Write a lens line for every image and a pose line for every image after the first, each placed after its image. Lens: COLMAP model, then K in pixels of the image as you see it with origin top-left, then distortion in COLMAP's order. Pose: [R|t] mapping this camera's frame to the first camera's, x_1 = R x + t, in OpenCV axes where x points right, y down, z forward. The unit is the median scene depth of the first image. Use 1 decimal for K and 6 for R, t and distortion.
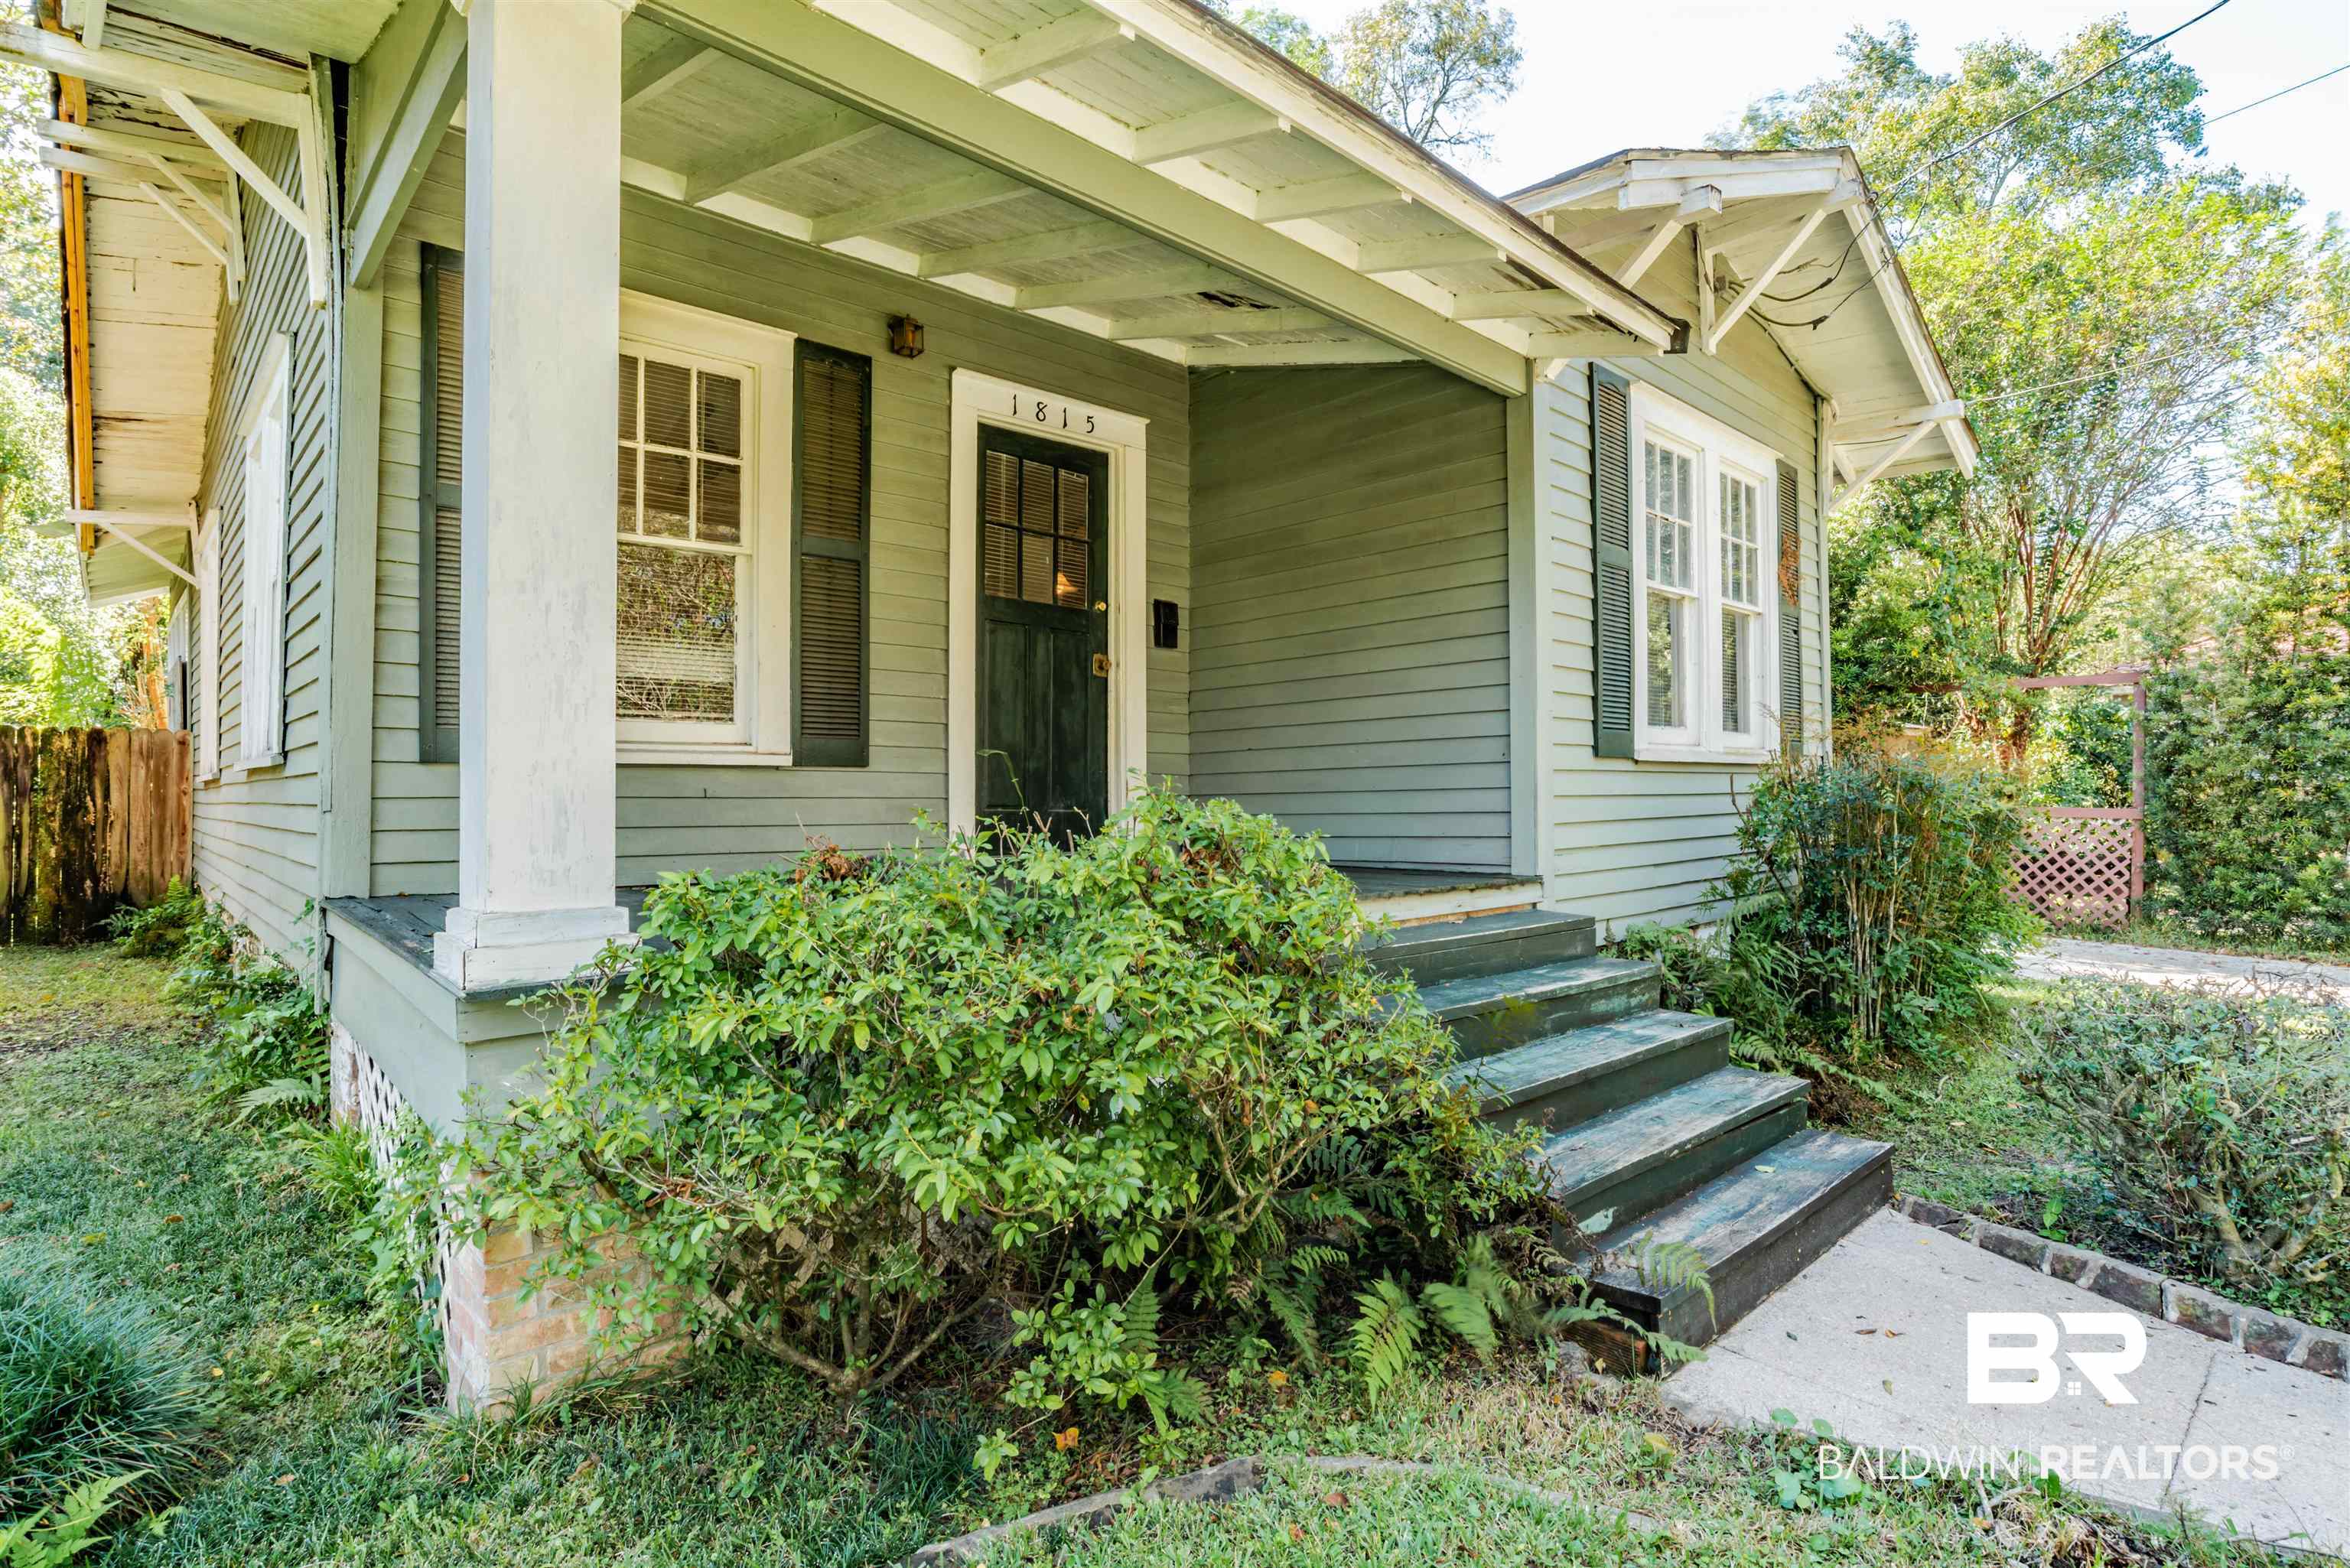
lens RADIAL K [[1192.5, 0, 1196.9], [0, 1192.5, 772.9], [0, 0, 1]] dist [-0.043666, 0.016192]
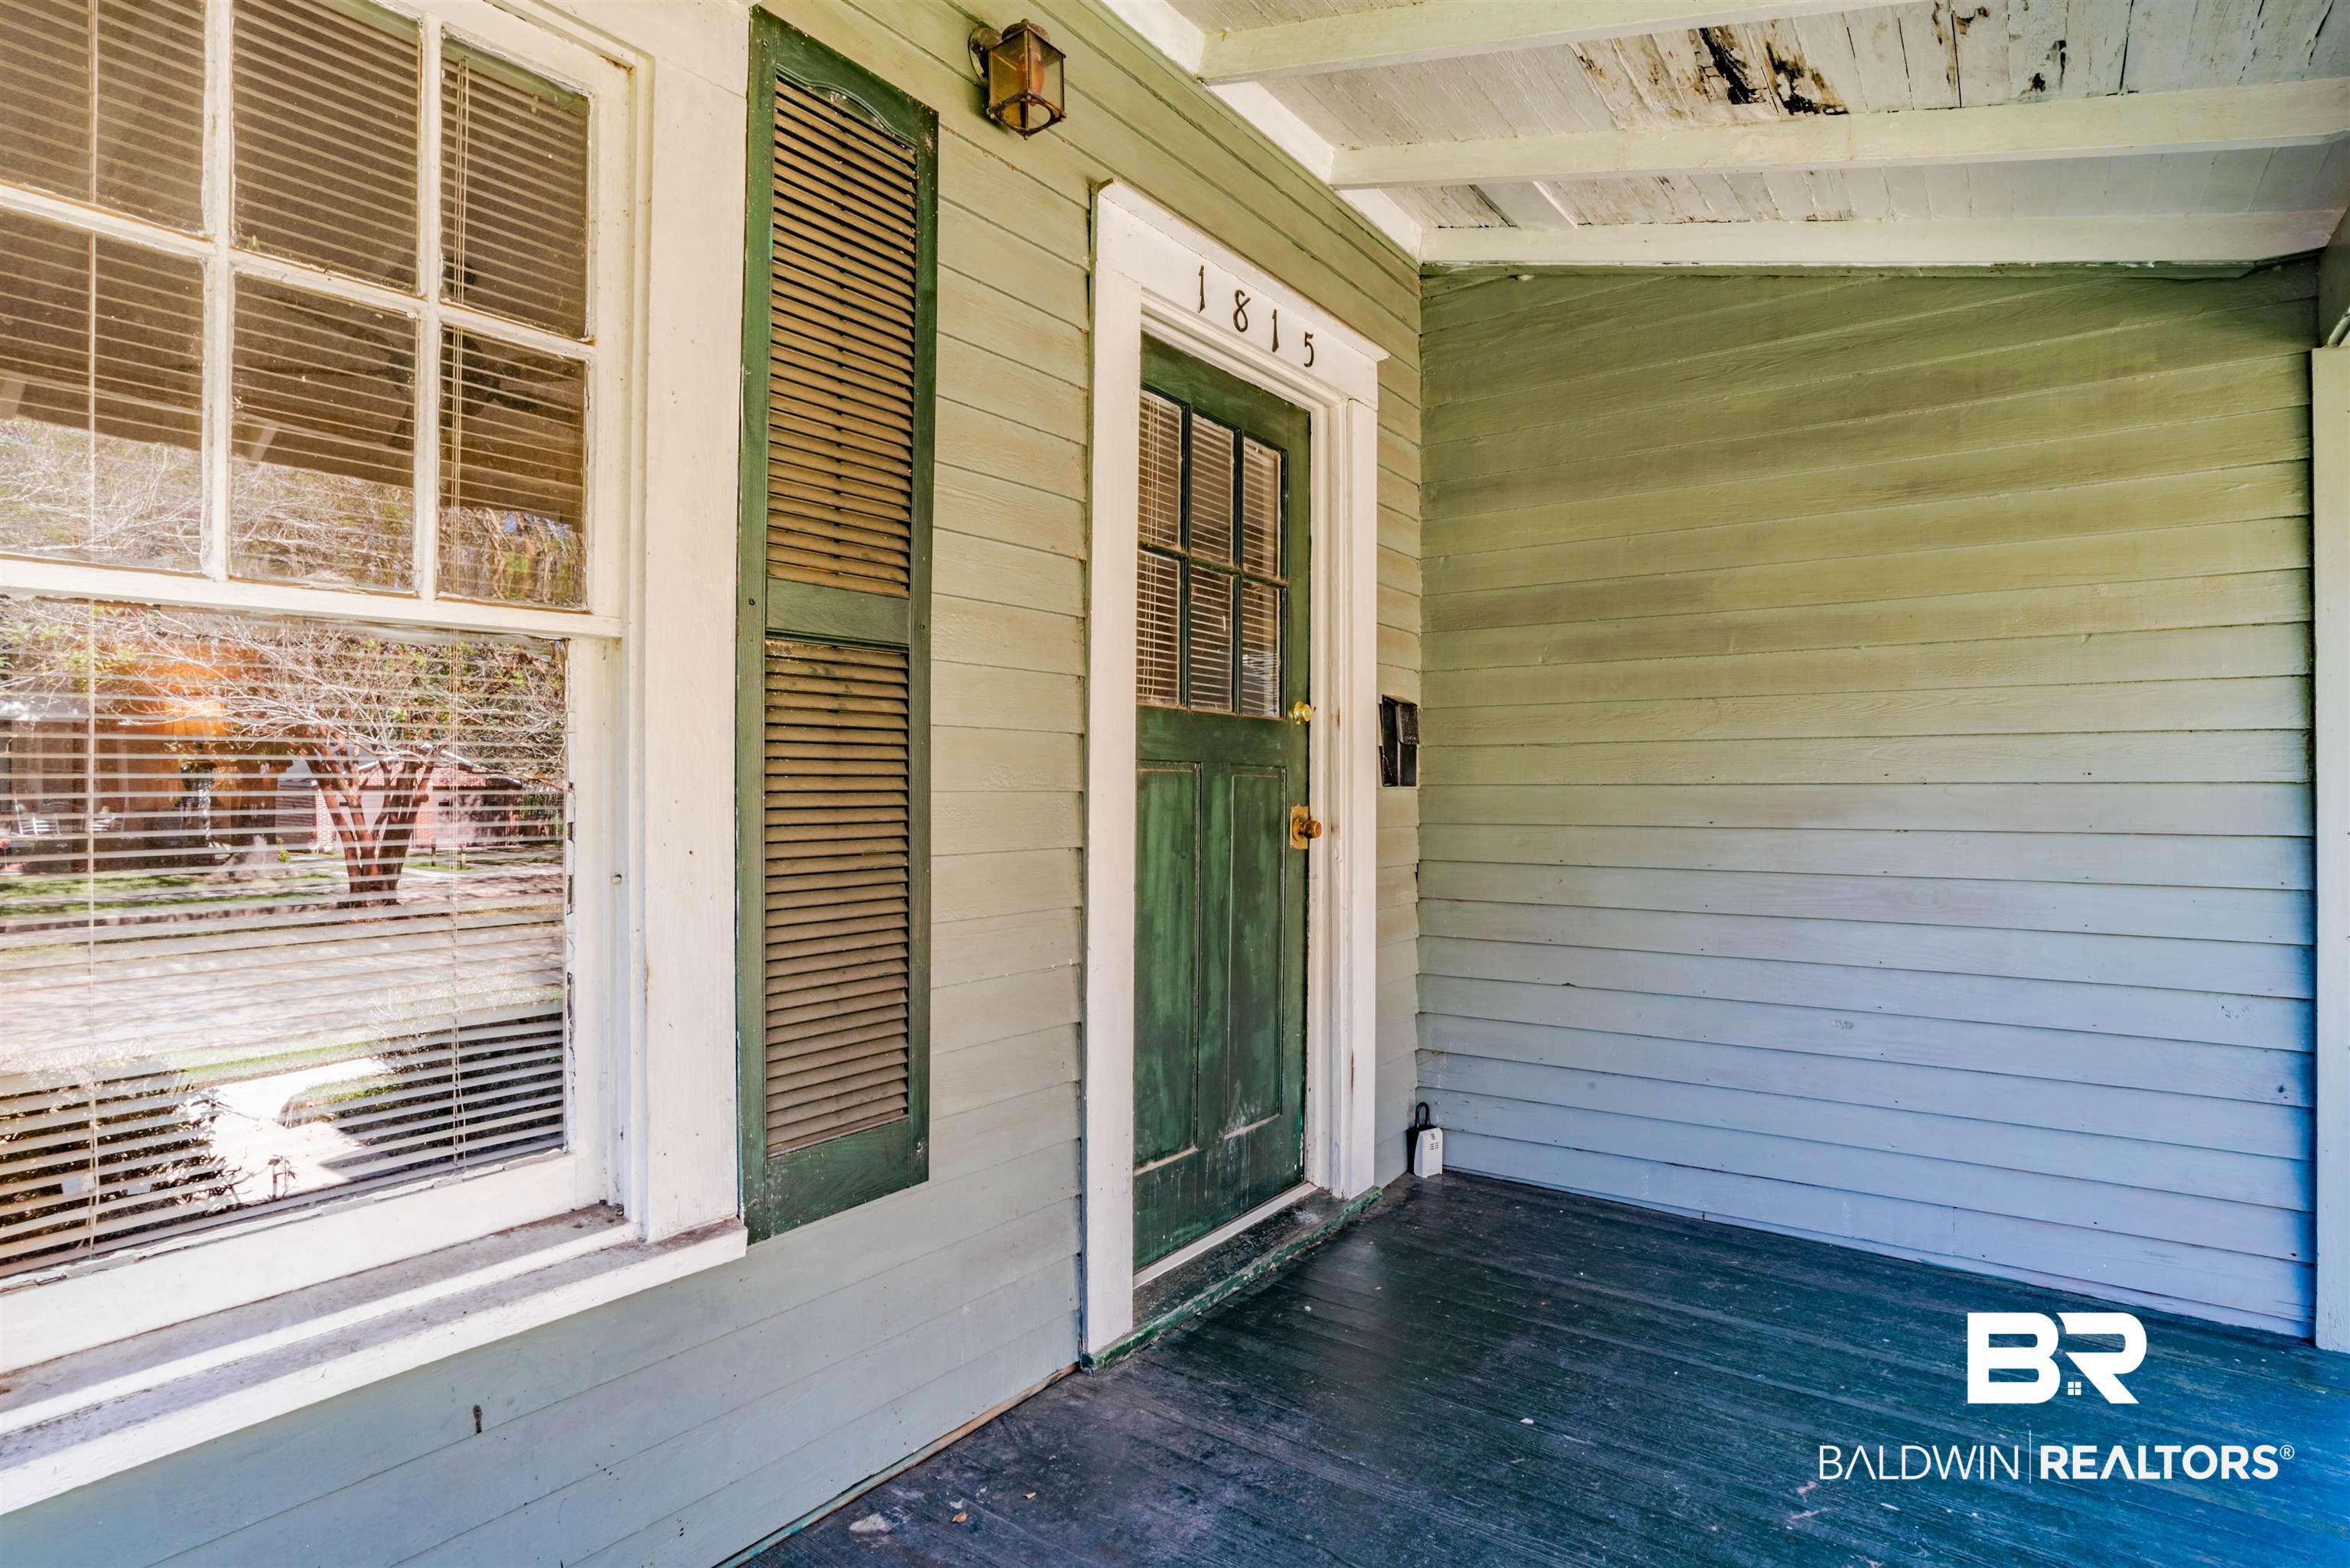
lens RADIAL K [[1192.5, 0, 1196.1], [0, 1192.5, 778.6], [0, 0, 1]] dist [-0.043666, 0.016192]
pose [[0.983239, 0.006457, 0.182207, -0.247228], [-0.009099, 0.999865, 0.013669, -0.134368], [-0.182094, -0.015097, 0.983165, 0.575780]]
